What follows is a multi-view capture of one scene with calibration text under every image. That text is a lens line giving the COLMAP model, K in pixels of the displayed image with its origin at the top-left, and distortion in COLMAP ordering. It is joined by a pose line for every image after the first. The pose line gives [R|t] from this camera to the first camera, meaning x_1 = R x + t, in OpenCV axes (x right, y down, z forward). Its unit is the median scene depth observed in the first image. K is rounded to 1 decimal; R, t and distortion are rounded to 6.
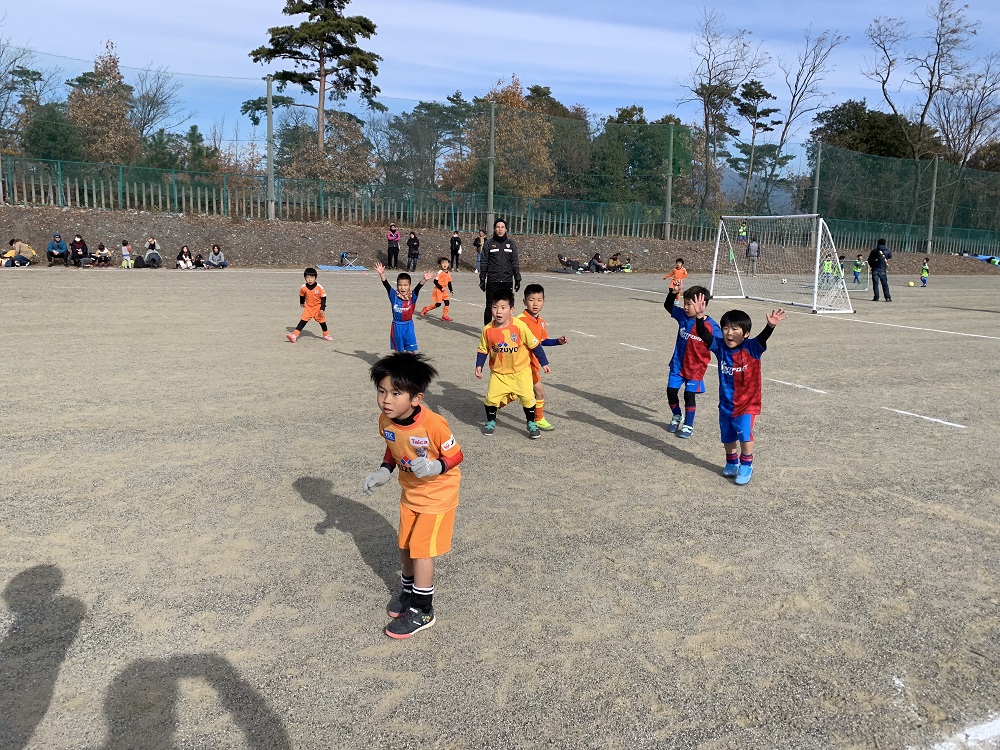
lens RADIAL K [[772.2, 0, 500.0], [0, 772.2, 375.0], [0, 0, 1]] dist [-0.000225, 0.001753]
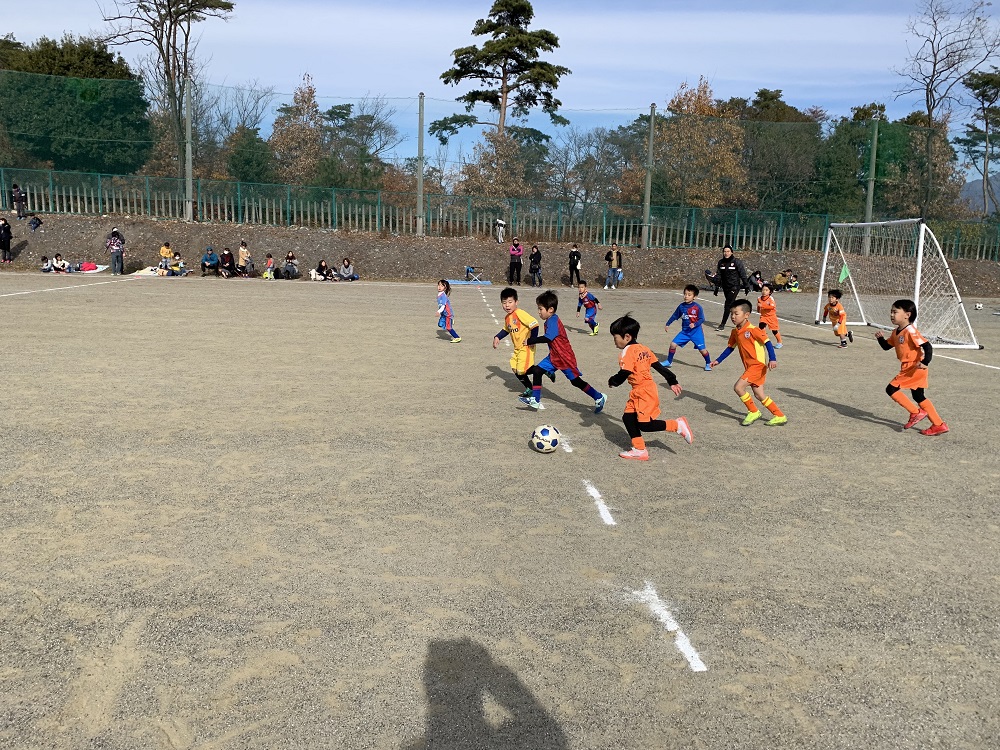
lens RADIAL K [[770.4, 0, 500.0], [0, 770.4, 375.0], [0, 0, 1]] dist [0.031858, -0.047786]
pose [[0.938529, 0.055752, -0.340667, 0.127708], [-0.063706, 0.997894, -0.012199, -0.007793], [0.339270, 0.033152, 0.940105, 0.063610]]
